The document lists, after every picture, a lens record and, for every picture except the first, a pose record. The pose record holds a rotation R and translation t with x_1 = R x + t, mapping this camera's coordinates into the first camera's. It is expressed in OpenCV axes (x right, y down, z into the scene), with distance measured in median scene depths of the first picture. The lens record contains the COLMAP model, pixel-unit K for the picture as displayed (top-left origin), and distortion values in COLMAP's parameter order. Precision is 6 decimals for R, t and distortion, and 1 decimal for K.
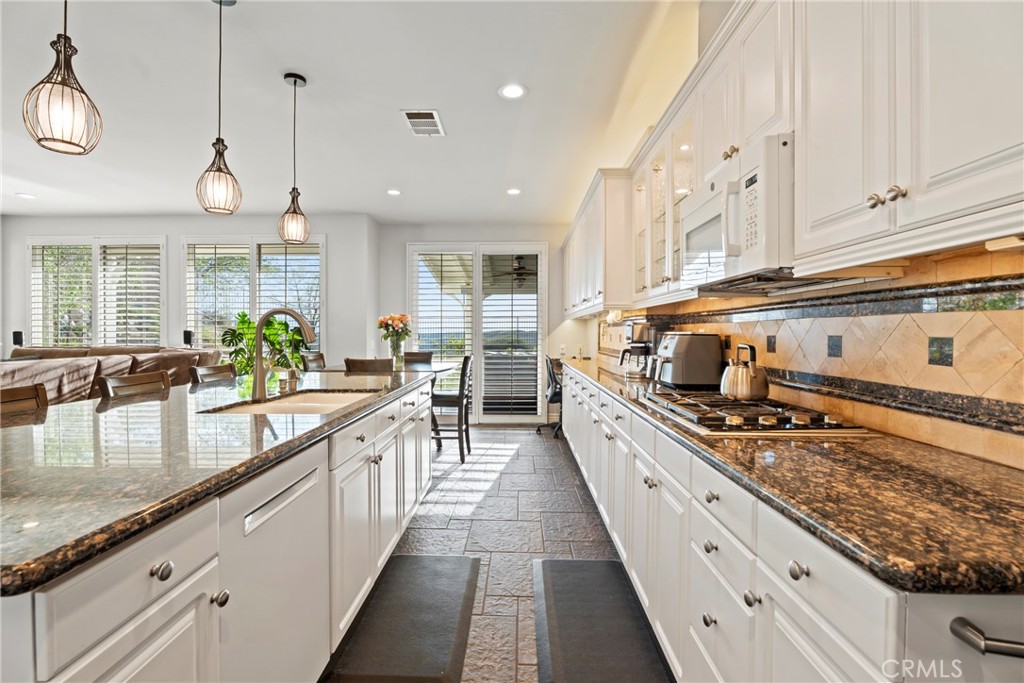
lens RADIAL K [[456.3, 0, 515.5], [0, 456.3, 344.7], [0, 0, 1]] dist [0.000478, -0.002427]
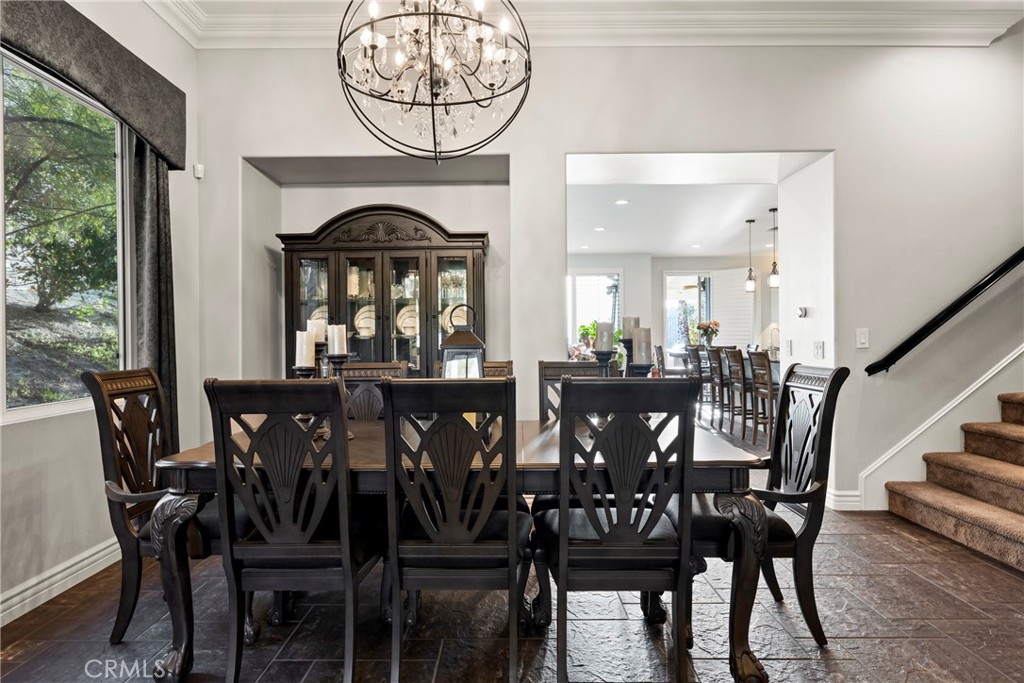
lens RADIAL K [[597.3, 0, 510.7], [0, 597.3, 336.5], [0, 0, 1]] dist [-0.006052, -0.000388]
pose [[0.999979, -0.005459, 0.003352, -0.921838], [0.005575, 0.999355, -0.035486, 0.052649], [-0.003156, 0.035504, 0.999365, -1.061436]]
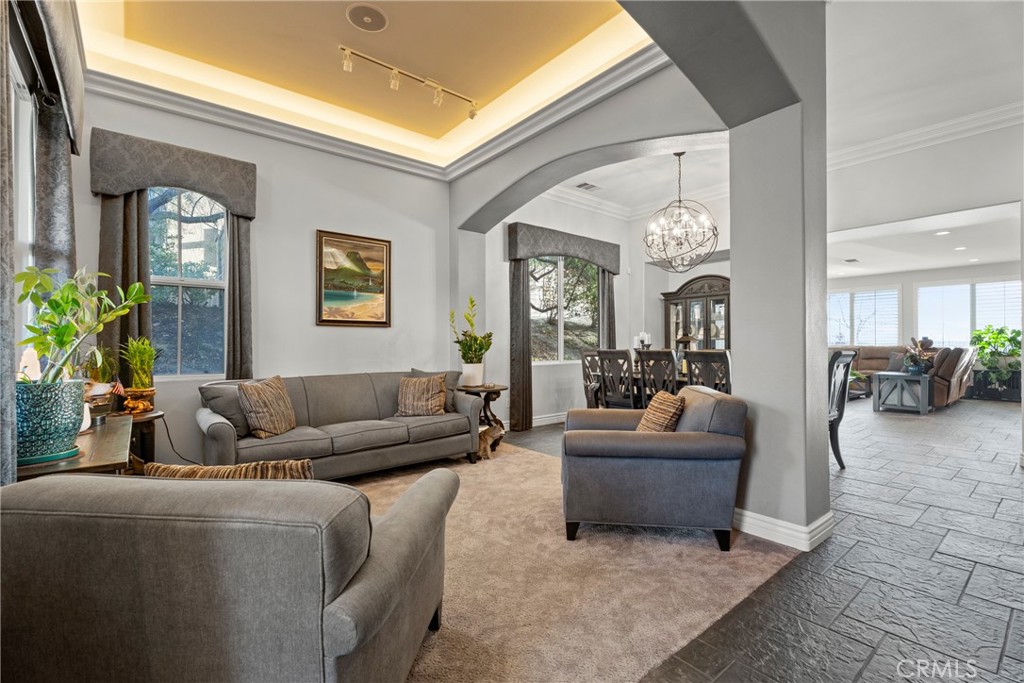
lens RADIAL K [[456.3, 0, 507.1], [0, 456.3, 335.0], [0, 0, 1]] dist [0.000478, -0.002427]
pose [[0.634432, -0.013740, -0.772857, -0.448071], [-0.025169, 0.998945, -0.038420, 0.076908], [0.772569, 0.043827, 0.633416, -1.505659]]
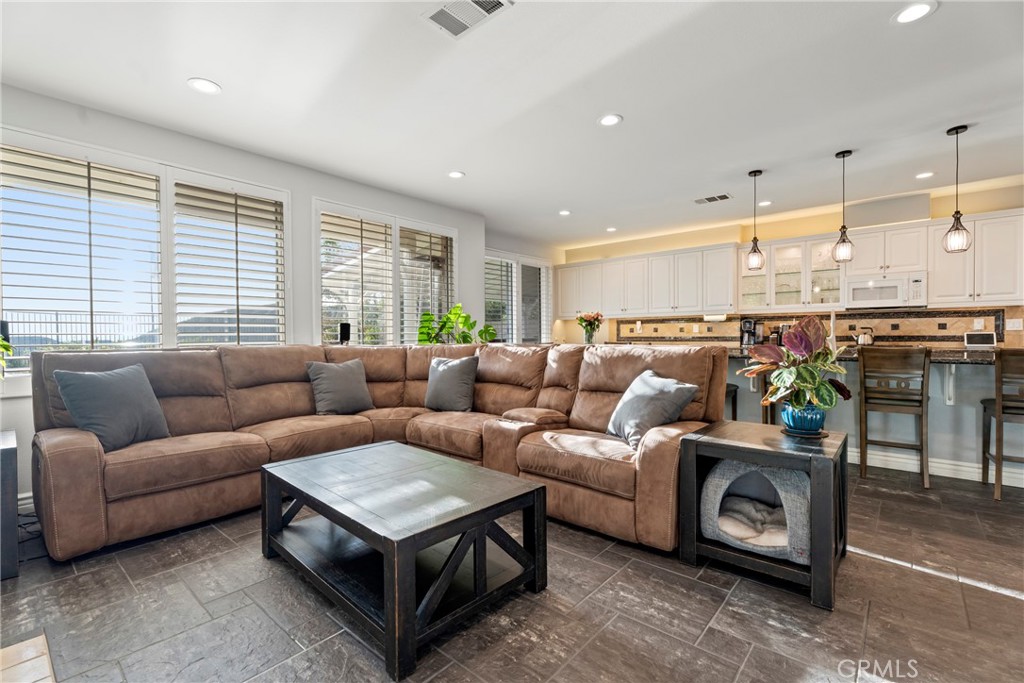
lens RADIAL K [[456.3, 0, 513.0], [0, 456.3, 341.2], [0, 0, 1]] dist [0.000478, -0.002427]
pose [[0.647309, -0.014287, 0.762094, -1.294602], [0.031628, 0.999467, -0.008127, 0.015716], [-0.761571, 0.029364, 0.647416, 0.325493]]
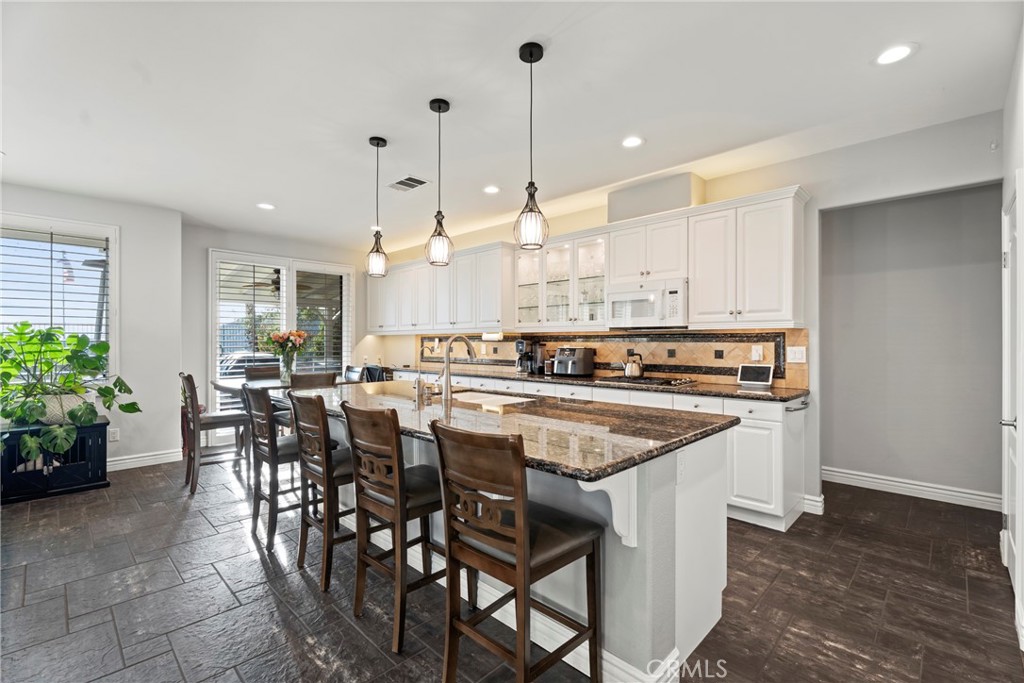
lens RADIAL K [[456.3, 0, 514.8], [0, 456.3, 341.8], [0, 0, 1]] dist [0.000478, -0.002427]
pose [[0.690409, 0.001122, 0.723419, -0.606425], [0.021954, 0.999506, -0.022502, -0.008222], [-0.723086, 0.031417, 0.690043, -0.051182]]
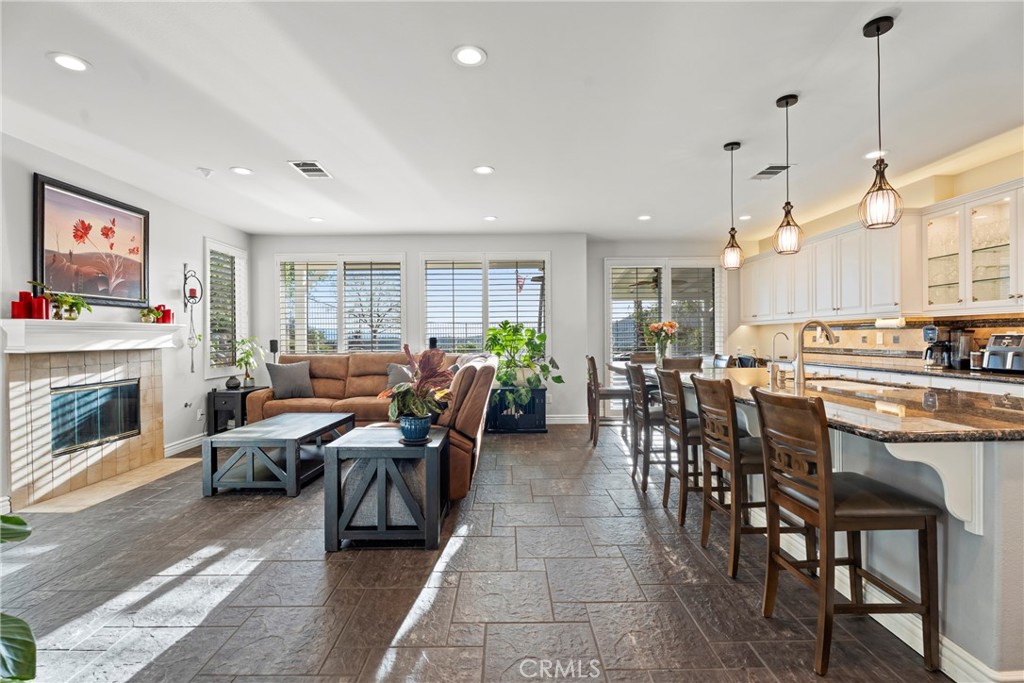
lens RADIAL K [[481.4, 0, 512.0], [0, 481.4, 340.6], [0, 0, 1]] dist [-0.005553, 0.000049]
pose [[0.999711, -0.007578, 0.022826, -0.634723], [0.008148, 0.999654, -0.024999, 0.007456], [-0.022629, 0.025178, 0.999427, -0.206867]]
